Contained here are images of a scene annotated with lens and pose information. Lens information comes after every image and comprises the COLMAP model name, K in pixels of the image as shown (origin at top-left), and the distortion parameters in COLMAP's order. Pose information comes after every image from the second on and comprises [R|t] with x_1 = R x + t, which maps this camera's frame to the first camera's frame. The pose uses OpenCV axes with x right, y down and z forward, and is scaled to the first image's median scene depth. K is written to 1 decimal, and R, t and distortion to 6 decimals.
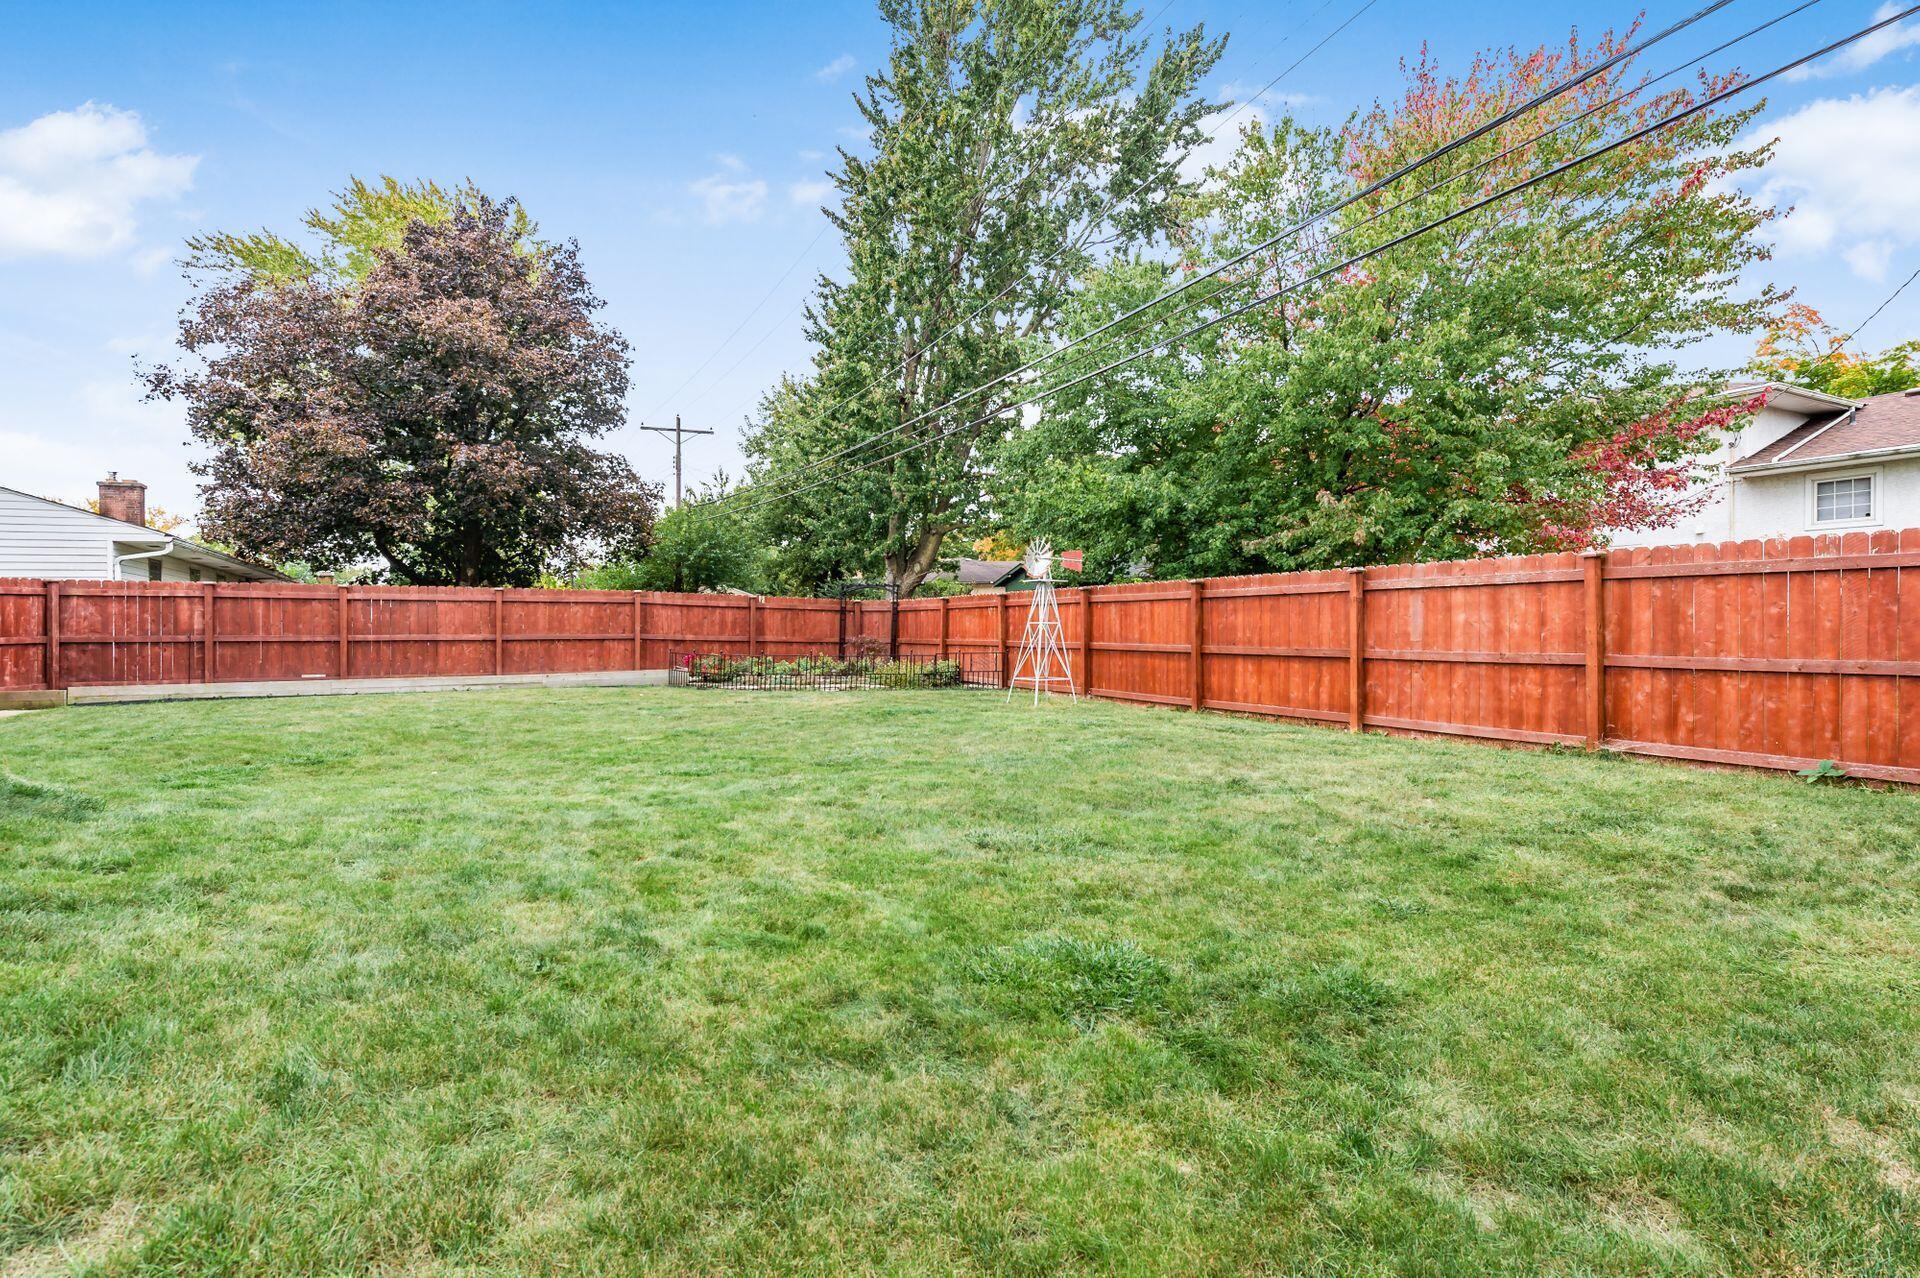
lens RADIAL K [[759.8, 0, 963.9], [0, 759.8, 634.6], [0, 0, 1]] dist [0.009650, -0.001559]
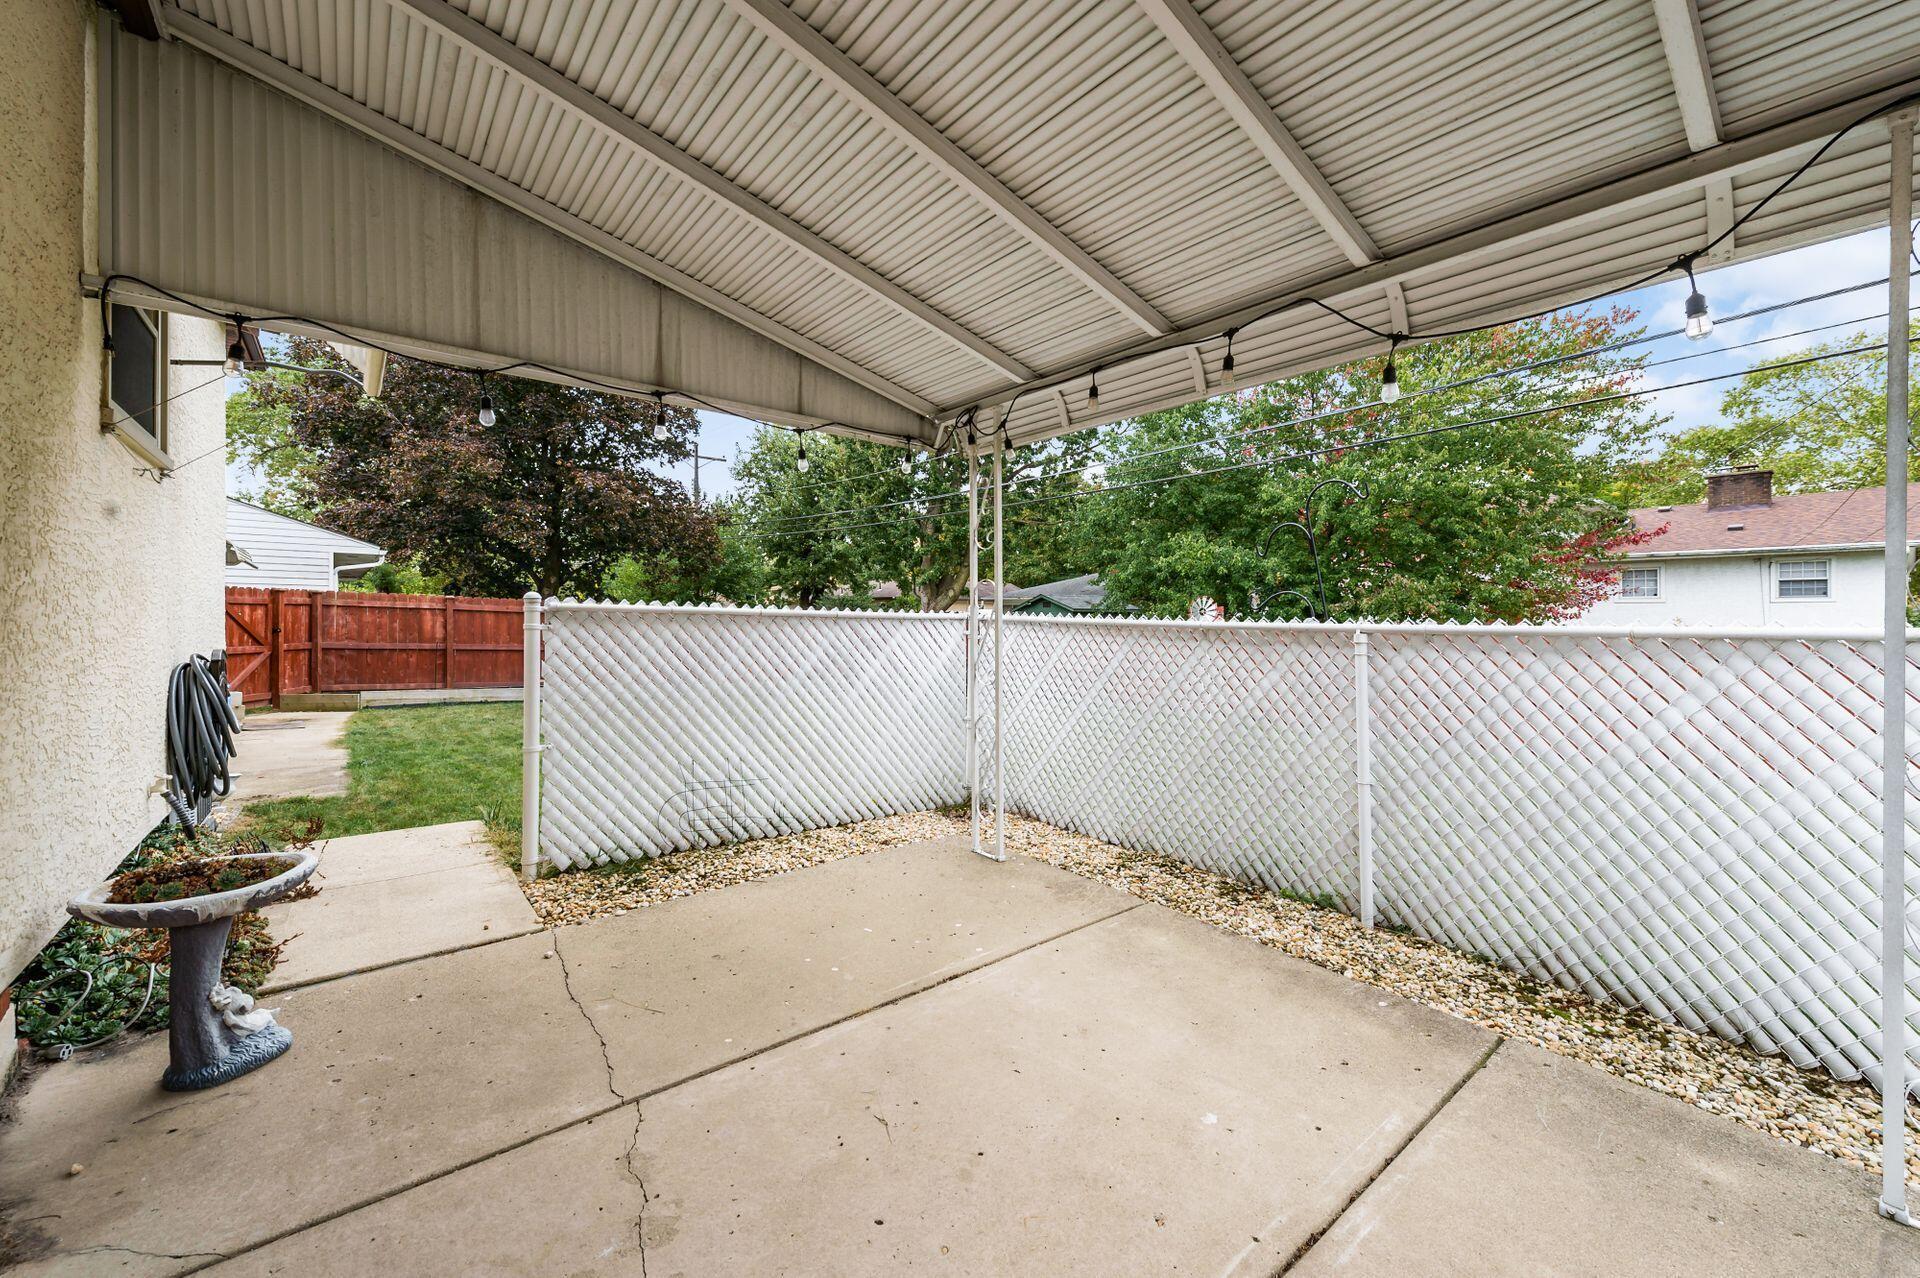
lens RADIAL K [[759.8, 0, 954.1], [0, 759.8, 632.9], [0, 0, 1]] dist [0.009650, -0.001559]
pose [[0.976564, 0.016512, 0.214594, -0.512482], [-0.011528, 0.999634, -0.024459, 0.004354], [-0.214920, 0.021412, 0.976397, -0.241610]]
